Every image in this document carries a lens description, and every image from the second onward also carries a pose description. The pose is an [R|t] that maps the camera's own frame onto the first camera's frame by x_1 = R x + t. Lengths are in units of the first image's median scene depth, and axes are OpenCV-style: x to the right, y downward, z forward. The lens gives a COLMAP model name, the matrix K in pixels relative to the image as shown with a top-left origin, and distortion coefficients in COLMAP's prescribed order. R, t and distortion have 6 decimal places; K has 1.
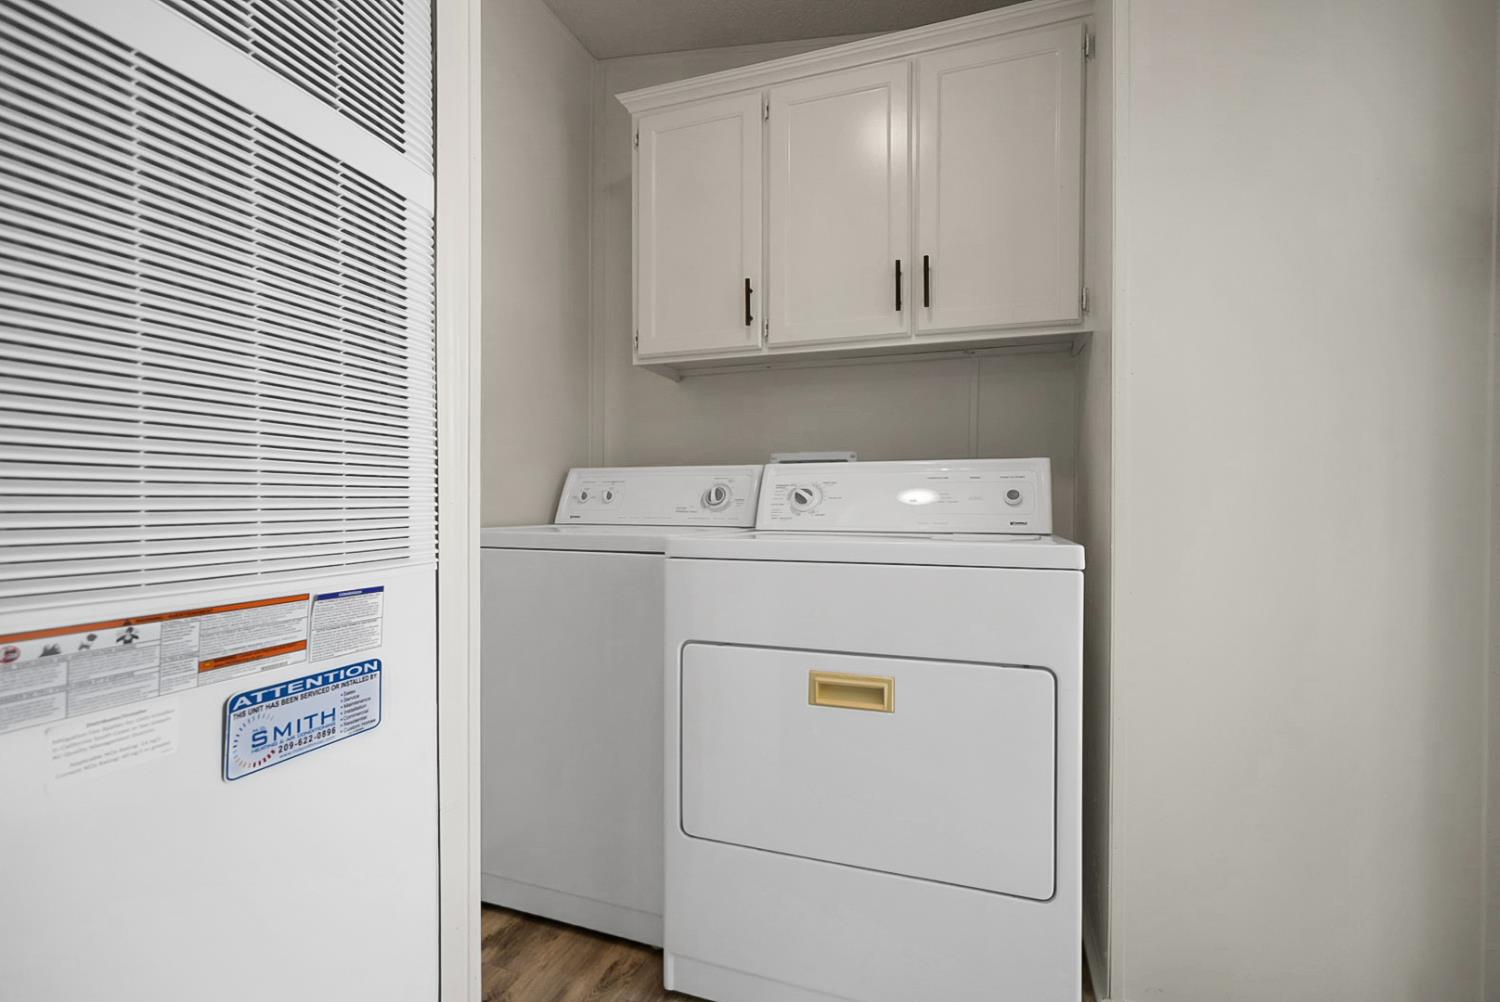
lens RADIAL K [[652.8, 0, 735.0], [0, 652.8, 494.3], [0, 0, 1]] dist [-0.001081, 0.000664]
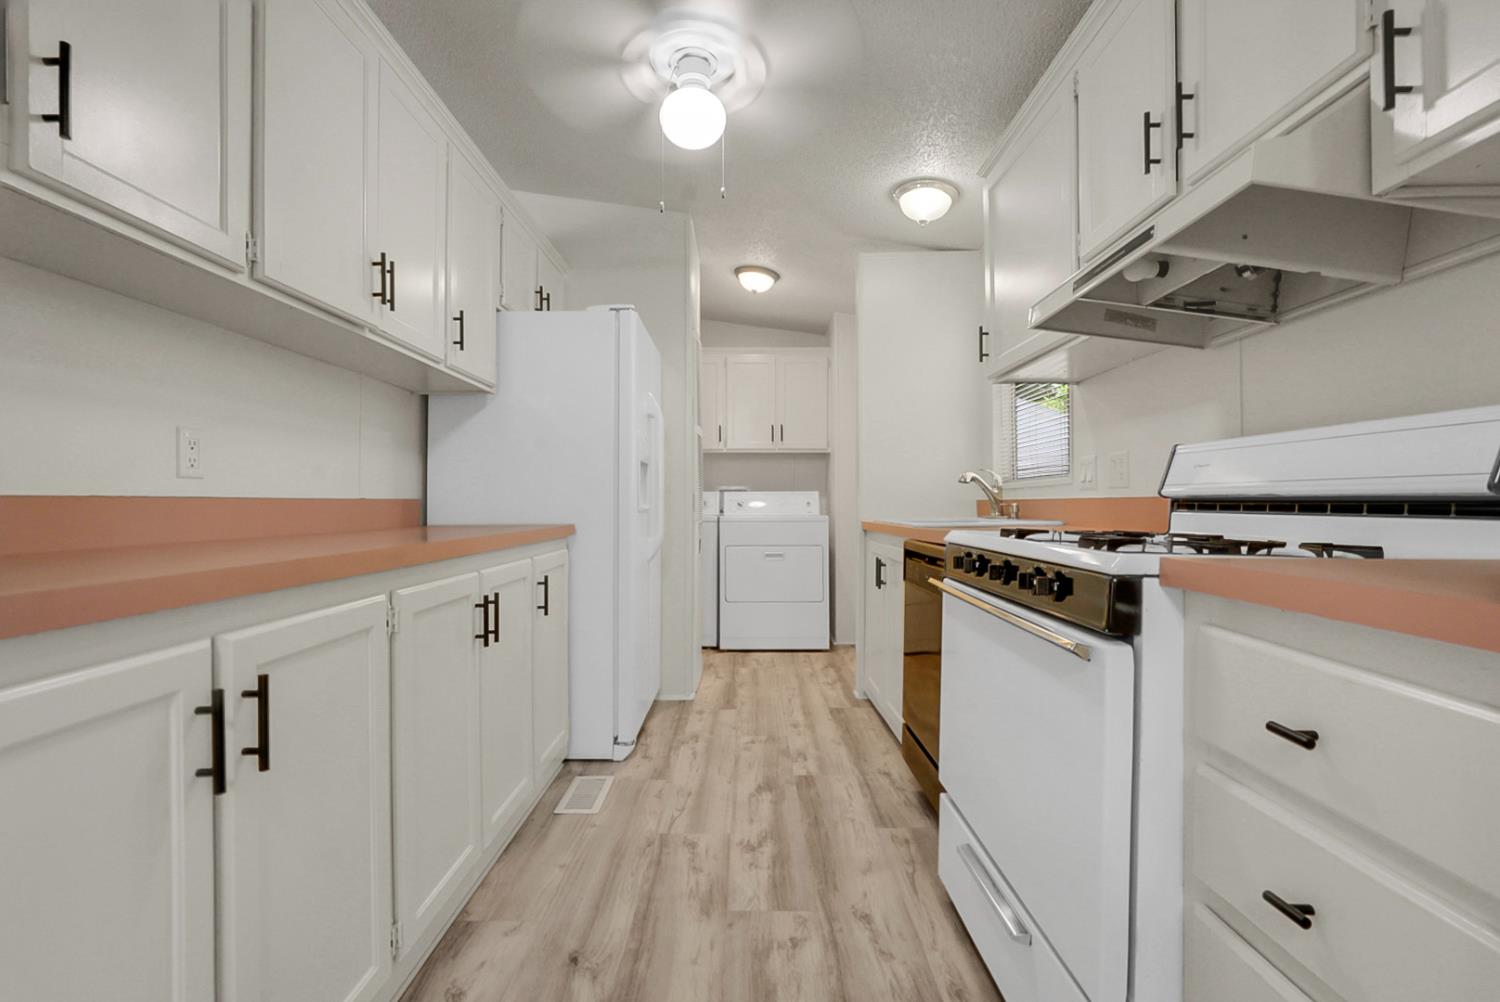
lens RADIAL K [[652.6, 0, 747.3], [0, 652.6, 498.5], [0, 0, 1]] dist [-0.016294, 0.004434]
pose [[0.928590, 0.005201, 0.371071, -0.973789], [-0.003332, 0.999978, -0.005679, -0.003787], [-0.371093, 0.004037, 0.928587, -1.744235]]
